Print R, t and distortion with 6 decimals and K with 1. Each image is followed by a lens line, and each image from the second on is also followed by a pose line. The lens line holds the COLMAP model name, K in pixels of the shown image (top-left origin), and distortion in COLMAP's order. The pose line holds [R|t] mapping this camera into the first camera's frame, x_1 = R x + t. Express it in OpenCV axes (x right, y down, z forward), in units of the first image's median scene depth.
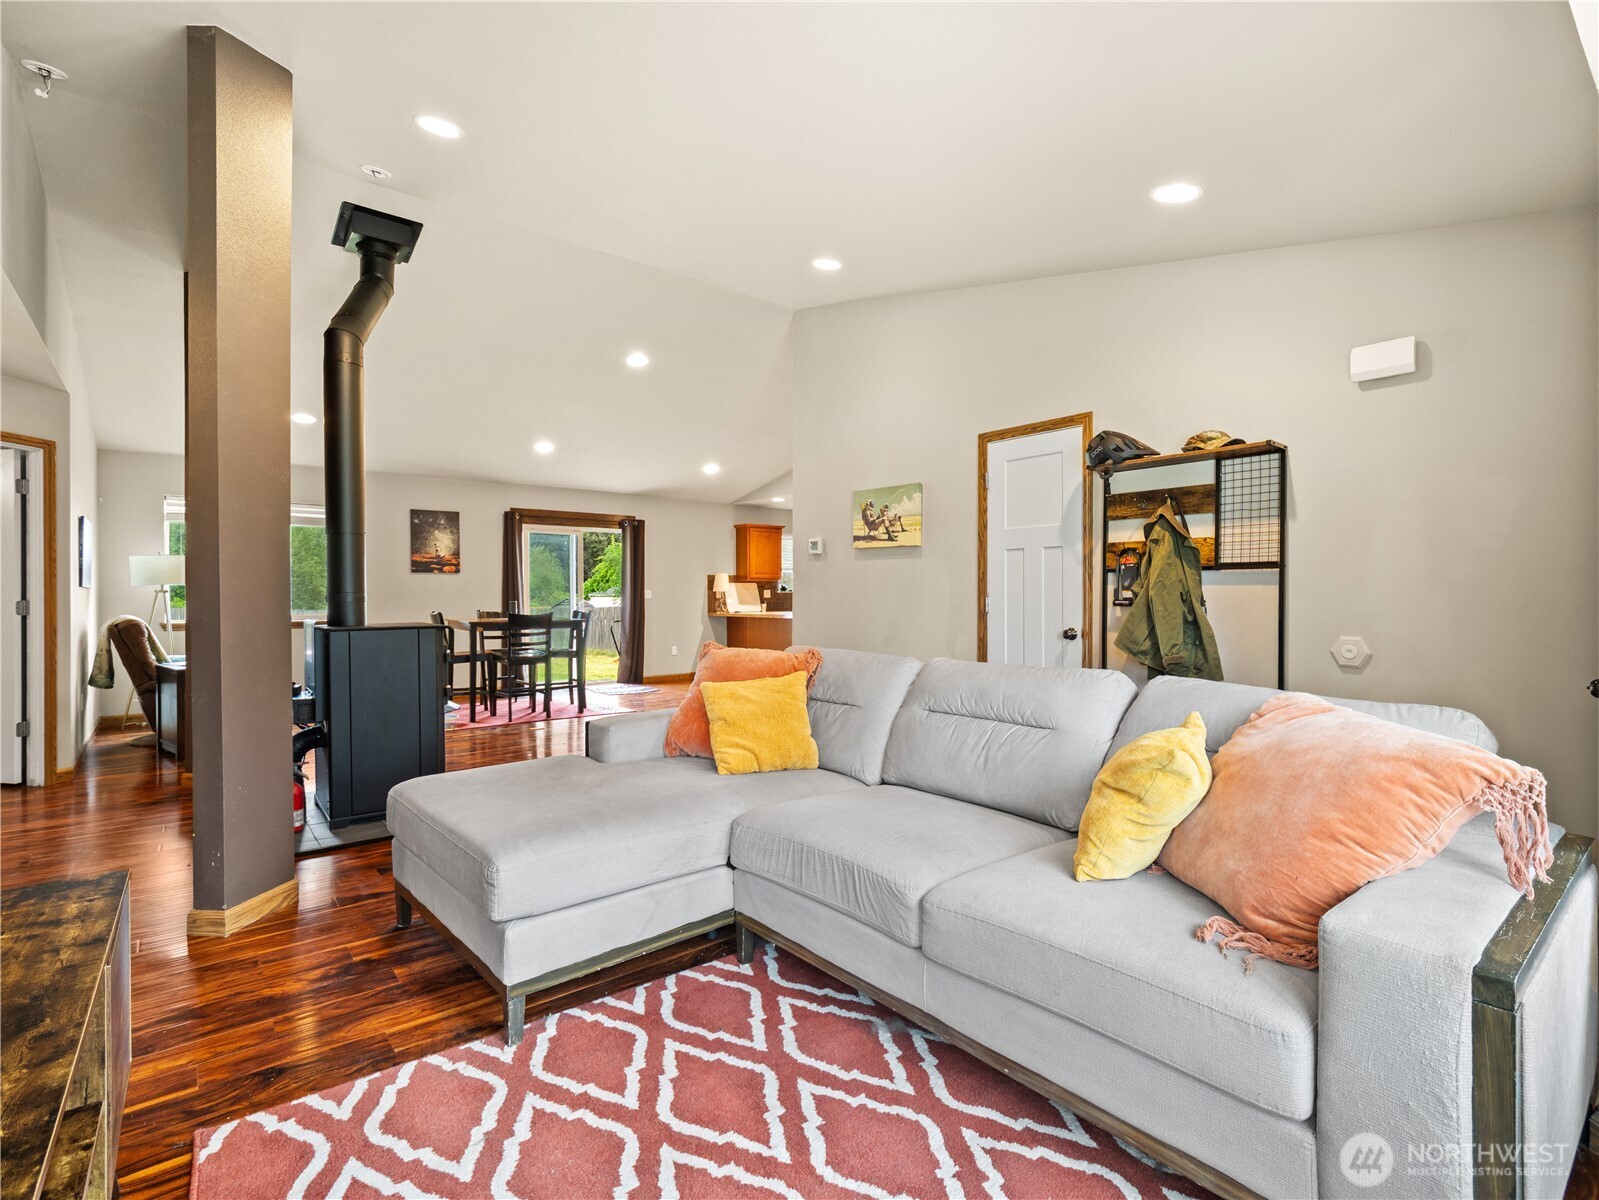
lens RADIAL K [[772.1, 0, 806.6], [0, 772.1, 600.1], [0, 0, 1]] dist [0.003826, -0.003398]
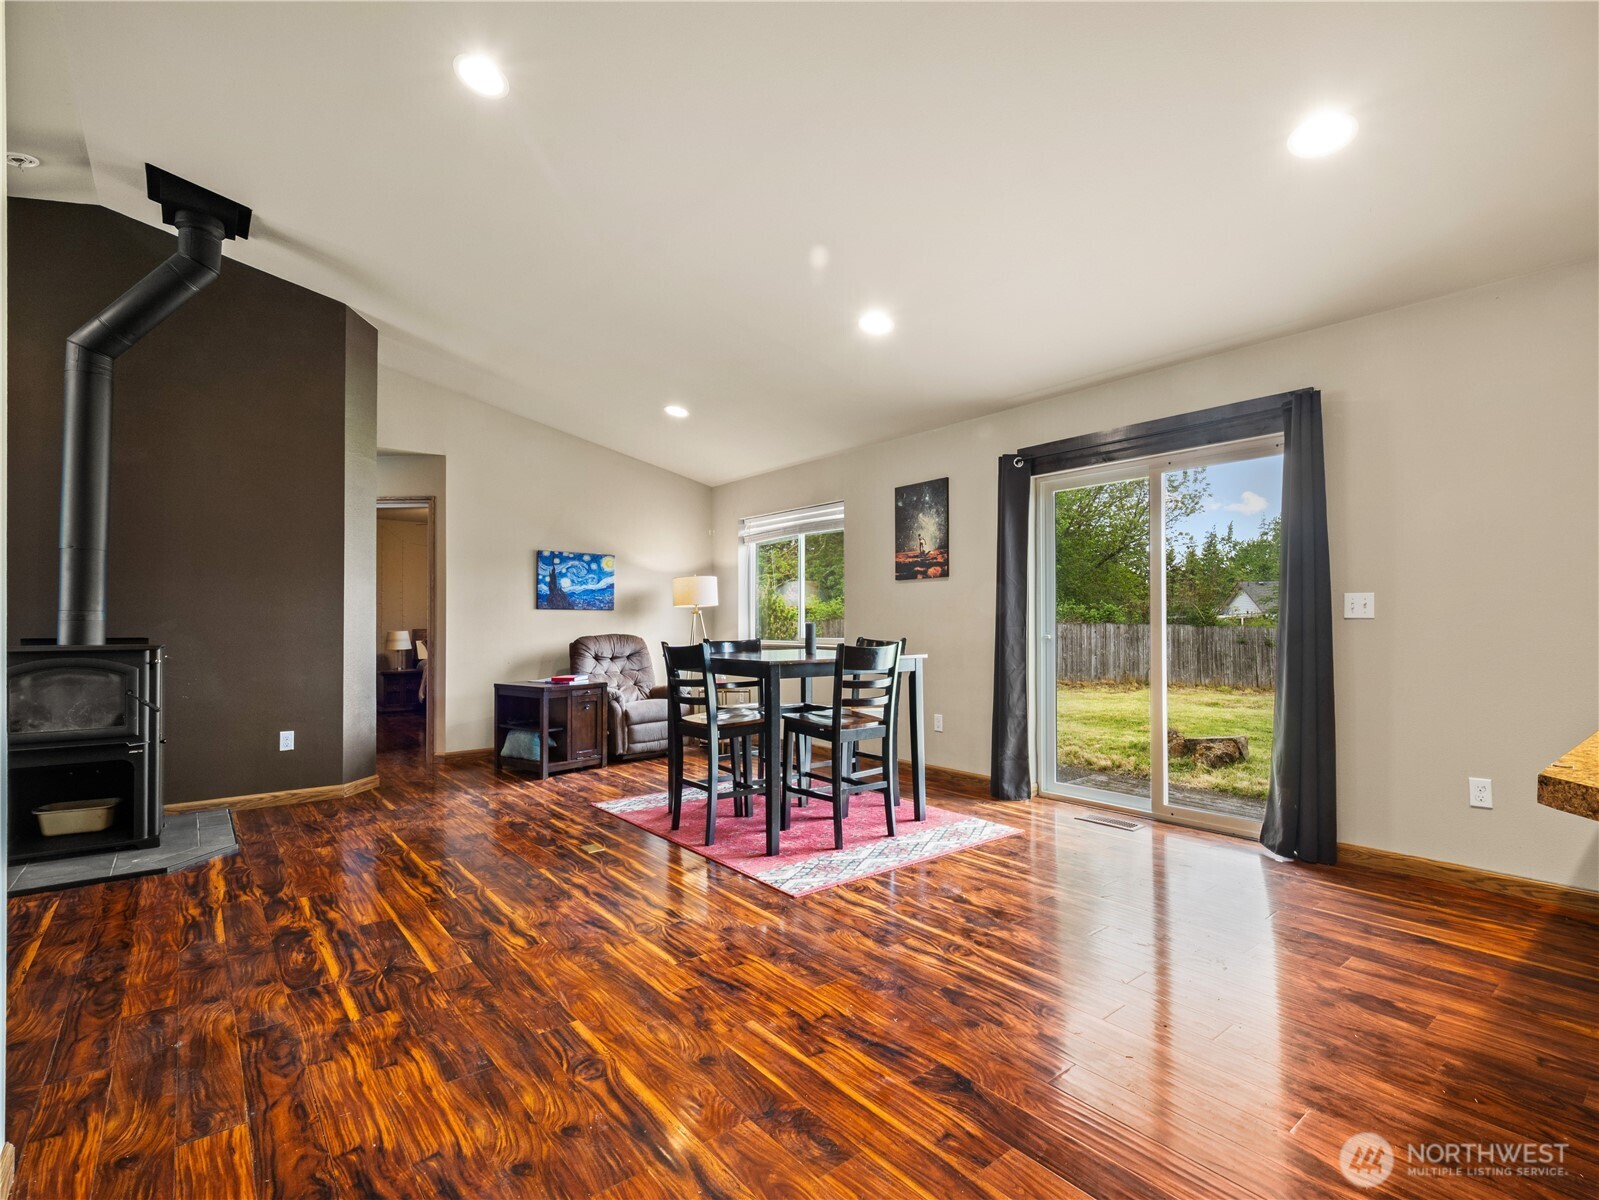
lens RADIAL K [[772.1, 0, 803.5], [0, 772.1, 607.4], [0, 0, 1]] dist [0.003826, -0.003398]
pose [[-0.020961, -0.015403, -0.999662, 0.163413], [0.001919, 0.999879, -0.015446, -0.001702], [0.999778, -0.002242, -0.020929, 0.904504]]
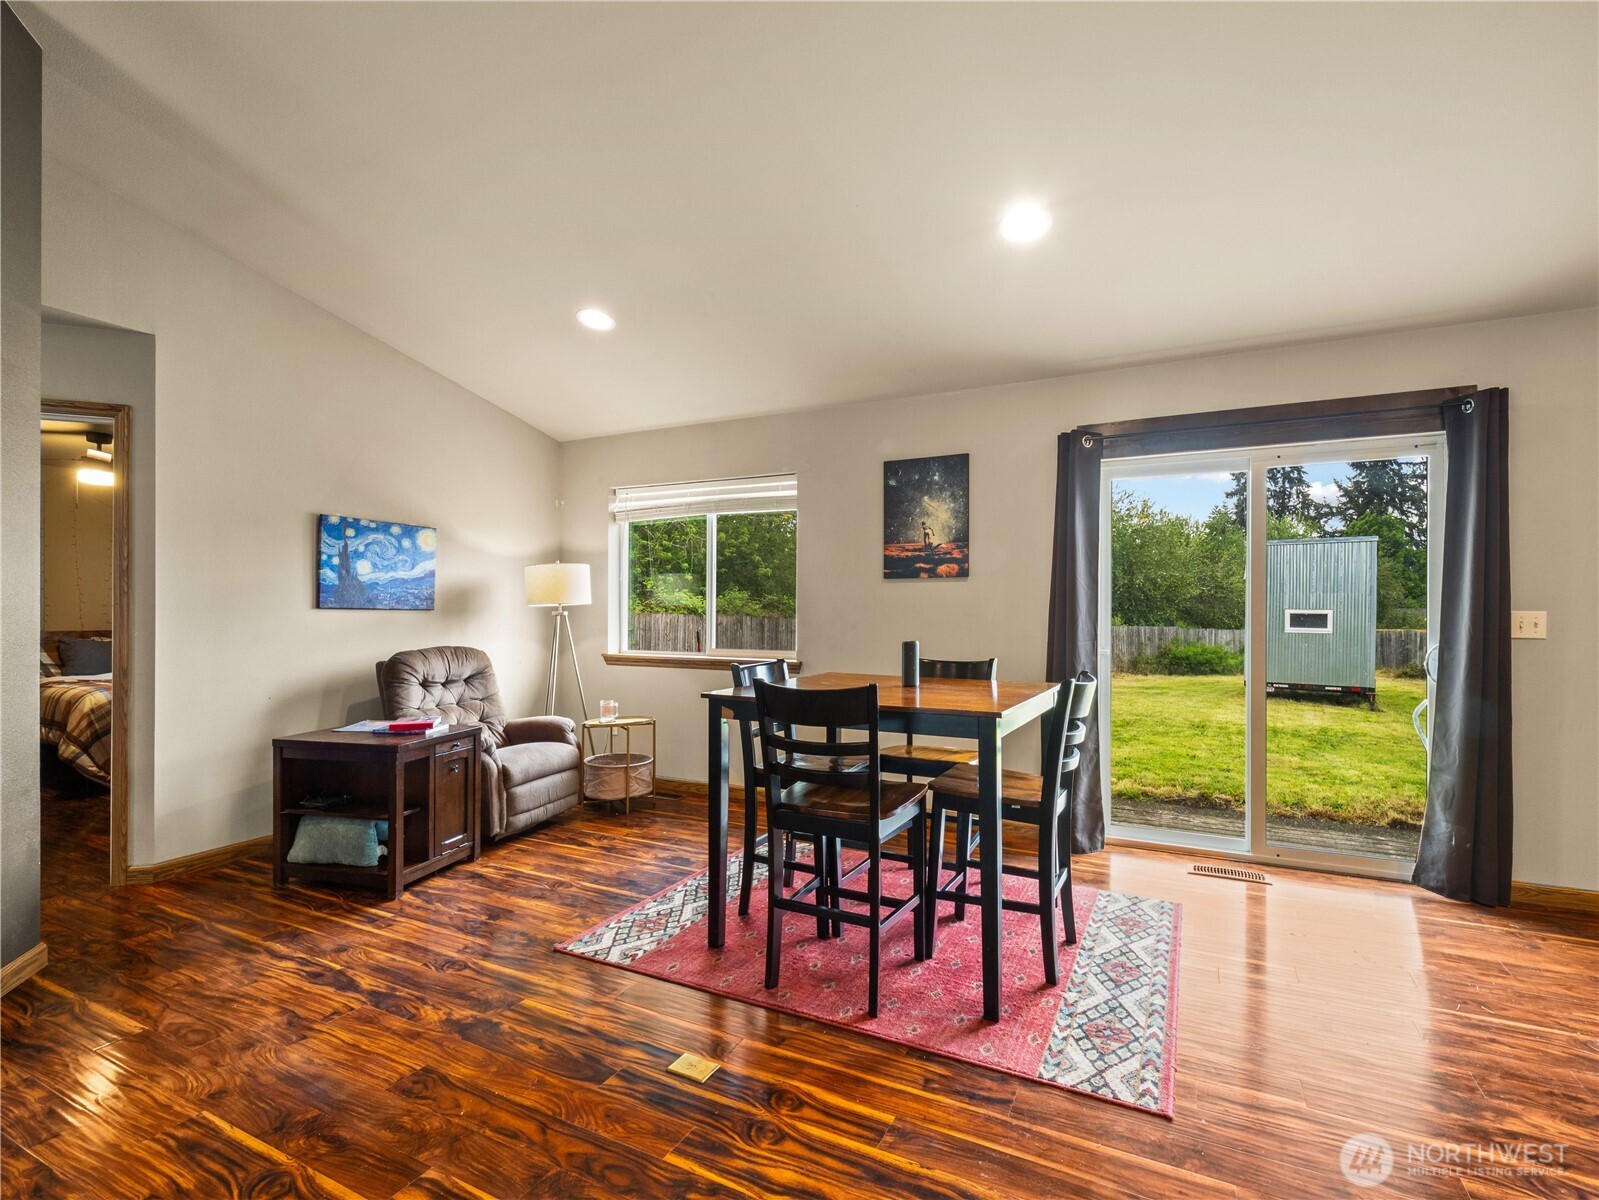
lens RADIAL K [[772.1, 0, 801.6], [0, 772.1, 606.3], [0, 0, 1]] dist [0.003826, -0.003398]
pose [[0.392955, -0.003008, -0.919553, -0.038473], [-0.006710, 0.999959, -0.006138, -0.012589], [0.919533, 0.008582, 0.392918, 0.713831]]
